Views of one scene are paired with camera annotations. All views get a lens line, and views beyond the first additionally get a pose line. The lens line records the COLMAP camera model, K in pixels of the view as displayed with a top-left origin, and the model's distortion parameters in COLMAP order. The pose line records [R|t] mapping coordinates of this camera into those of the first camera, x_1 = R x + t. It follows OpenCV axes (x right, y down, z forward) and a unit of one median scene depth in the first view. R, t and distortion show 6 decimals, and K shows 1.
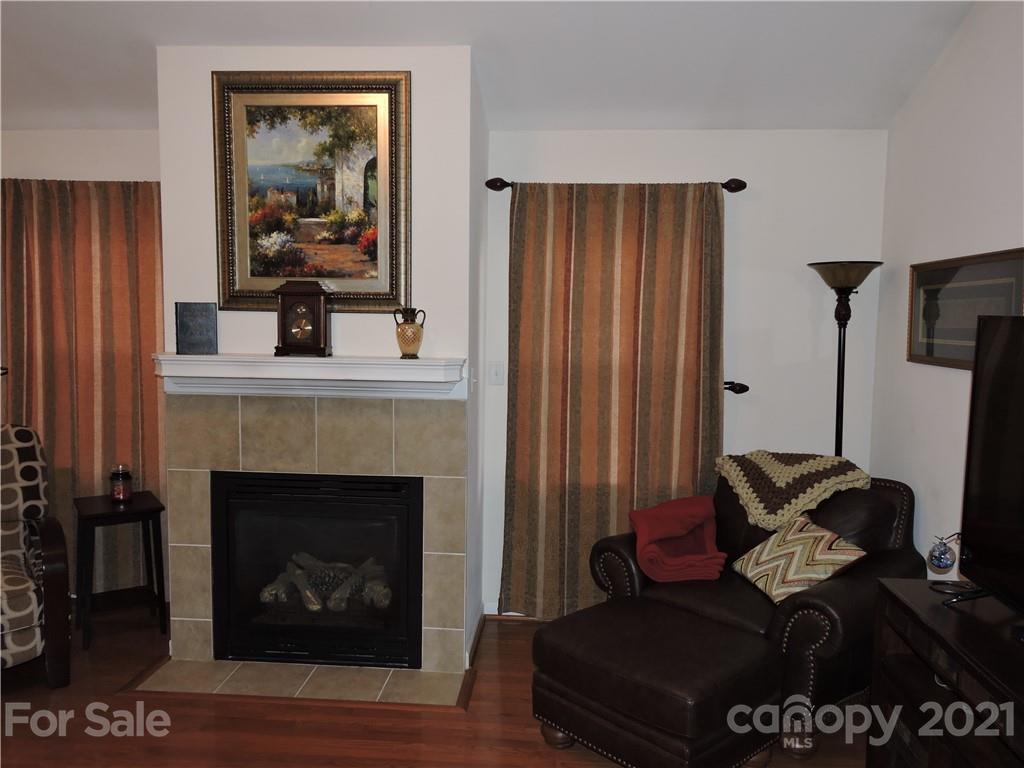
lens RADIAL K [[835.5, 0, 510.3], [0, 835.5, 384.6], [0, 0, 1]] dist [0.026629, -0.015450]
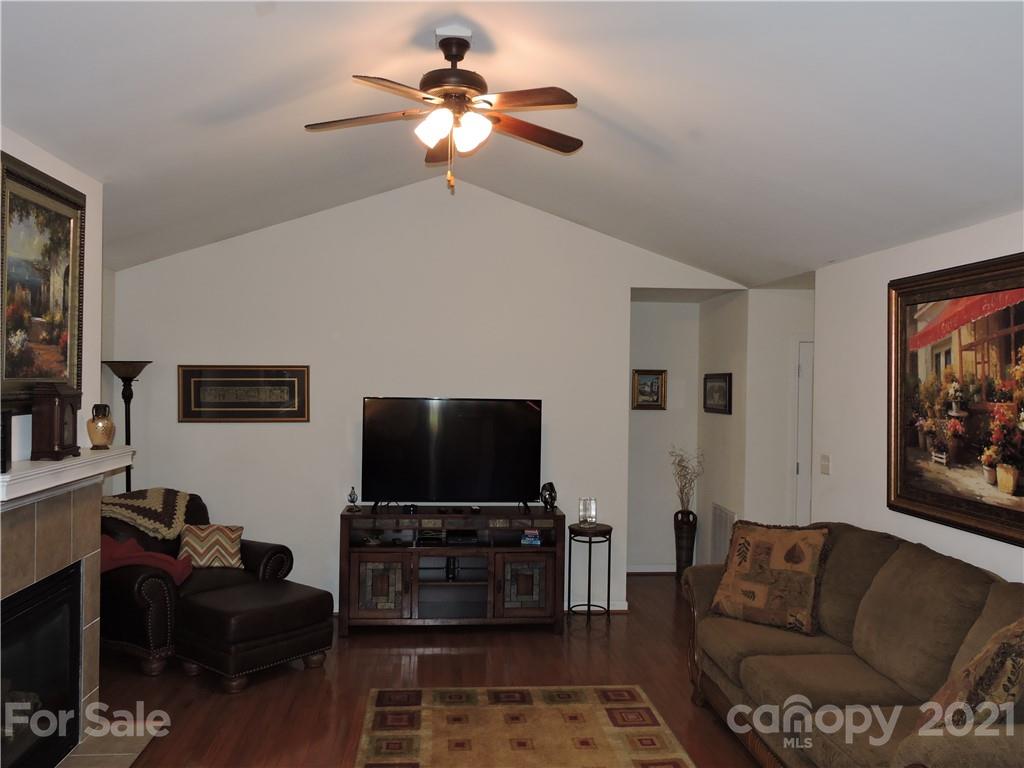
lens RADIAL K [[835.5, 0, 509.1], [0, 835.5, 384.1], [0, 0, 1]] dist [0.026629, -0.015450]
pose [[-0.163129, -0.022224, 0.986354, -1.175303], [0.071773, 0.996830, 0.034330, -0.105248], [-0.983991, 0.076394, -0.161017, 0.567746]]
